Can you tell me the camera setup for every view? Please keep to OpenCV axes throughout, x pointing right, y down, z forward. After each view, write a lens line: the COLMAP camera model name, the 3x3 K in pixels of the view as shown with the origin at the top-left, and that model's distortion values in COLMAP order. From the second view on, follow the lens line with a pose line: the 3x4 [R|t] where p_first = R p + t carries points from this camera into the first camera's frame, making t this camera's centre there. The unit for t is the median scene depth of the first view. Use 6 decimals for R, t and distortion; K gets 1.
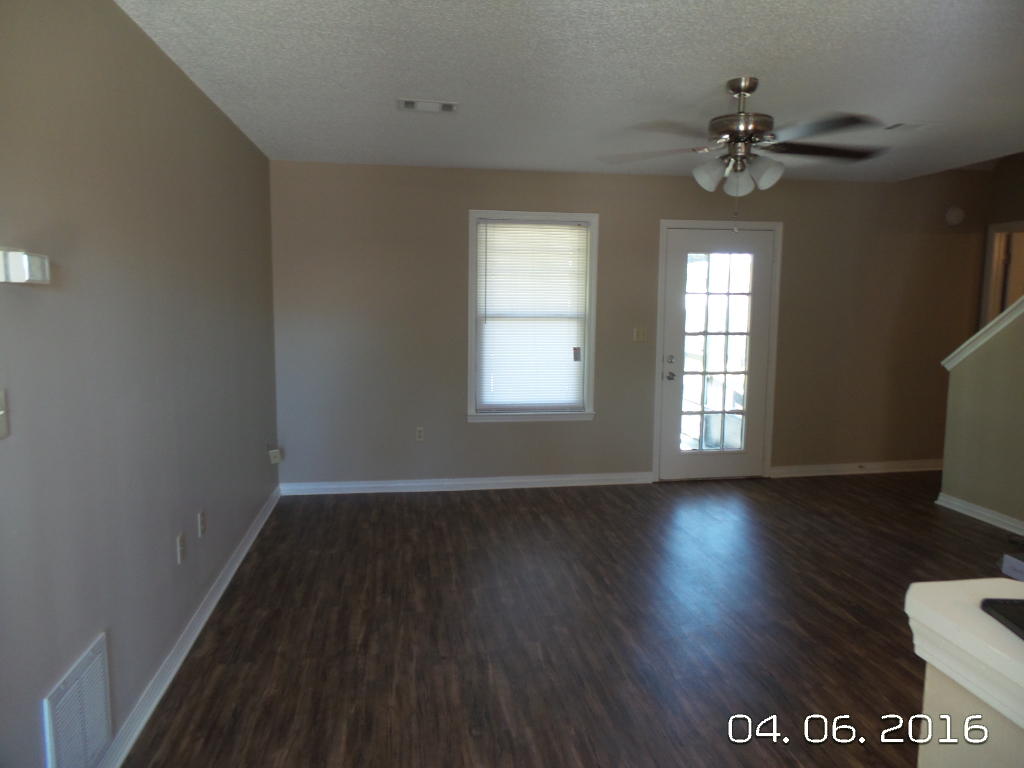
lens RADIAL K [[704.5, 0, 510.6], [0, 704.5, 386.2], [0, 0, 1]] dist [-0.008757, 0.006366]
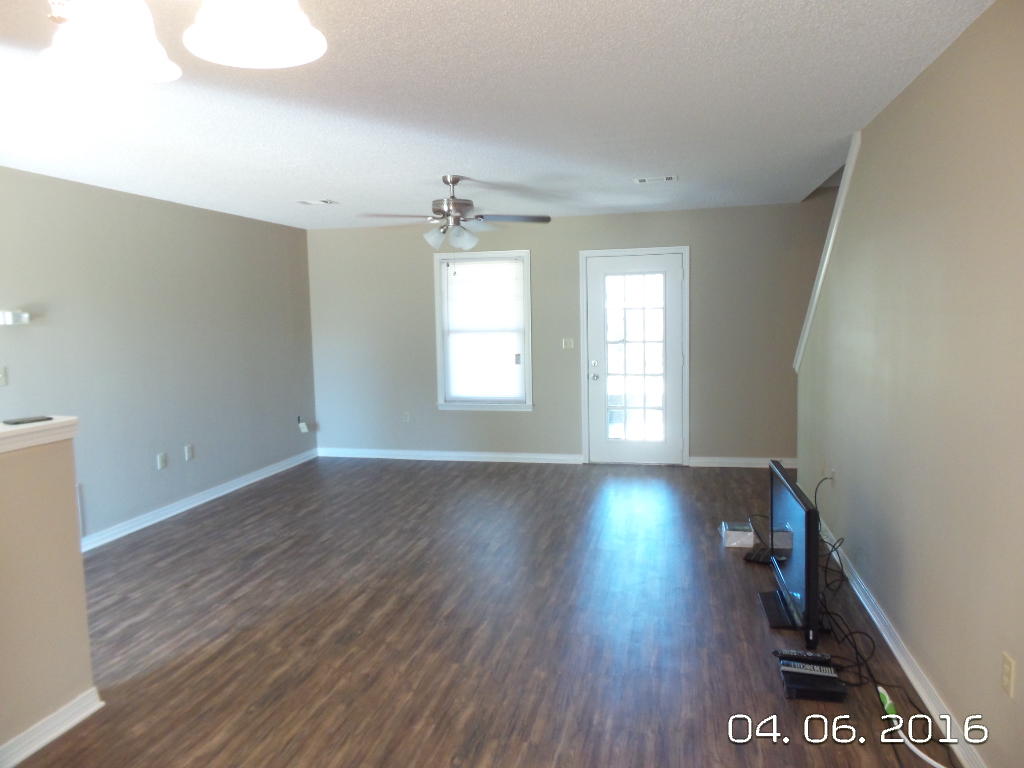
lens RADIAL K [[704.5, 0, 513.7], [0, 704.5, 381.6], [0, 0, 1]] dist [-0.008757, 0.006366]
pose [[0.926469, 0.010914, -0.376213, 0.565270], [-0.019301, 0.999642, -0.018530, 0.019608], [0.375876, 0.024429, 0.926348, -0.192240]]
